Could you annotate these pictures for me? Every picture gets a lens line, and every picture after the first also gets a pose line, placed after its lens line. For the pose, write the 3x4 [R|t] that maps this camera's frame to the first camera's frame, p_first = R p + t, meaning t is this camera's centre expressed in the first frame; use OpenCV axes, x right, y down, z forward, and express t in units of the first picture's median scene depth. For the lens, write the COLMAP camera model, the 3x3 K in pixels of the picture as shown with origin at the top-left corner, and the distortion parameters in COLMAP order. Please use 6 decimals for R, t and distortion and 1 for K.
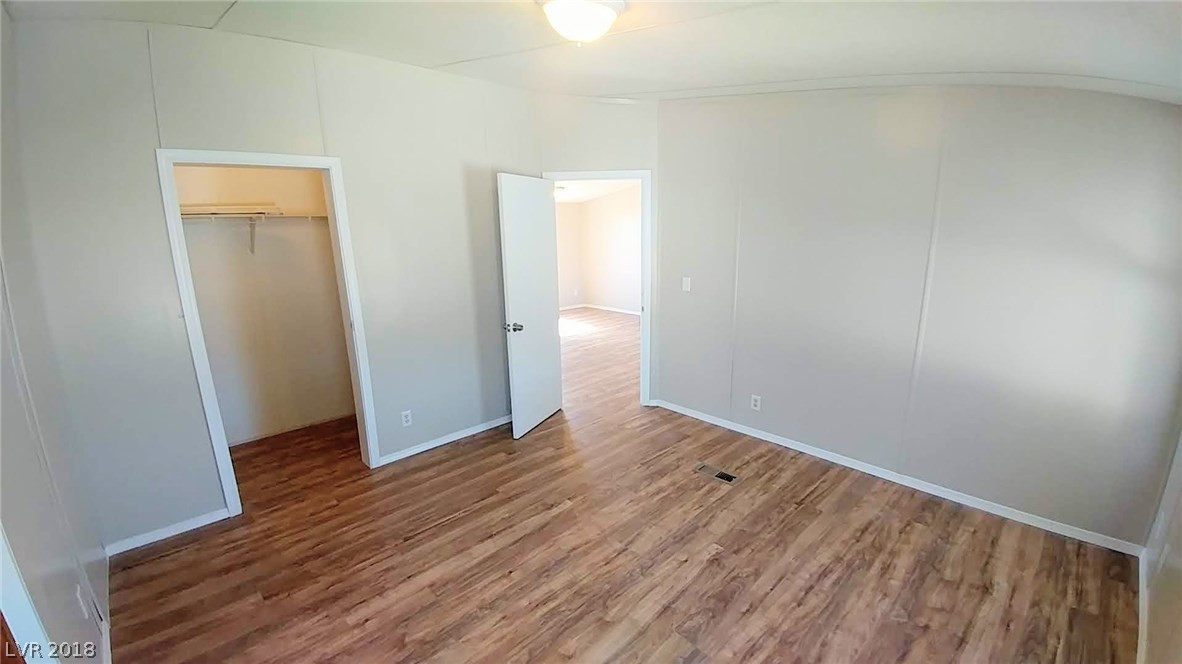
lens RADIAL K [[479.9, 0, 587.2], [0, 479.9, 337.3], [0, 0, 1]] dist [0.020013, -0.038495]
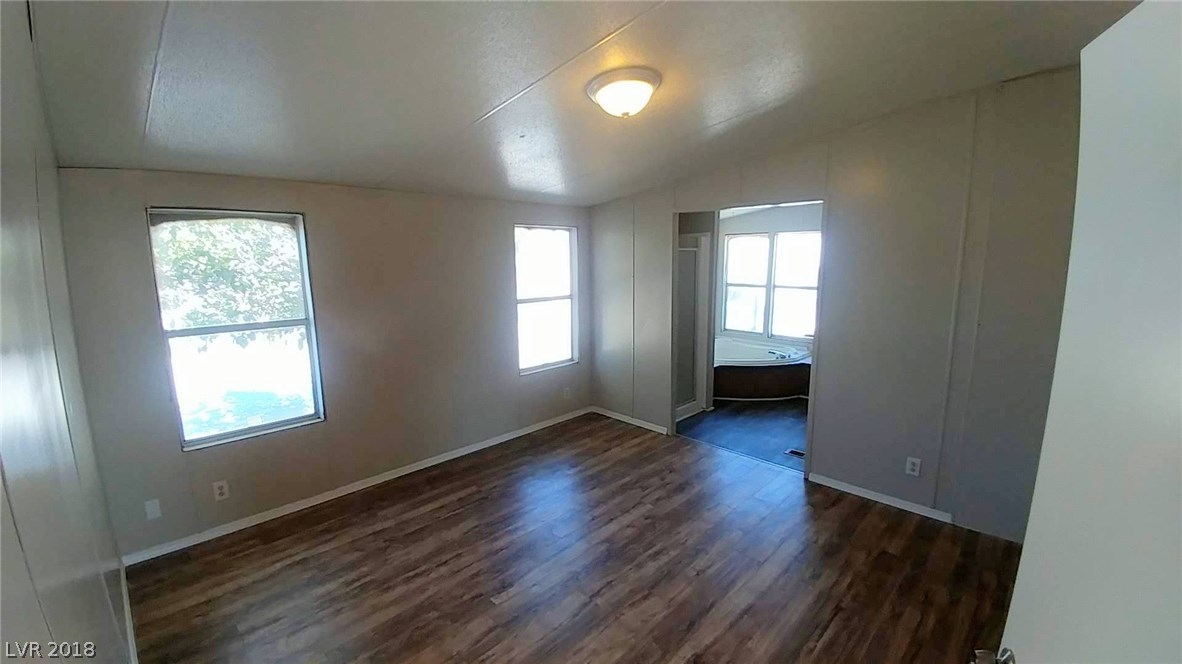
lens RADIAL K [[479.9, 0, 587.2], [0, 479.9, 337.3], [0, 0, 1]] dist [0.020013, -0.038495]
pose [[-0.998628, 0.036320, -0.037721, 0.112887], [0.018961, 0.922284, 0.386048, -0.433896], [0.048810, 0.384803, -0.921707, 1.791714]]
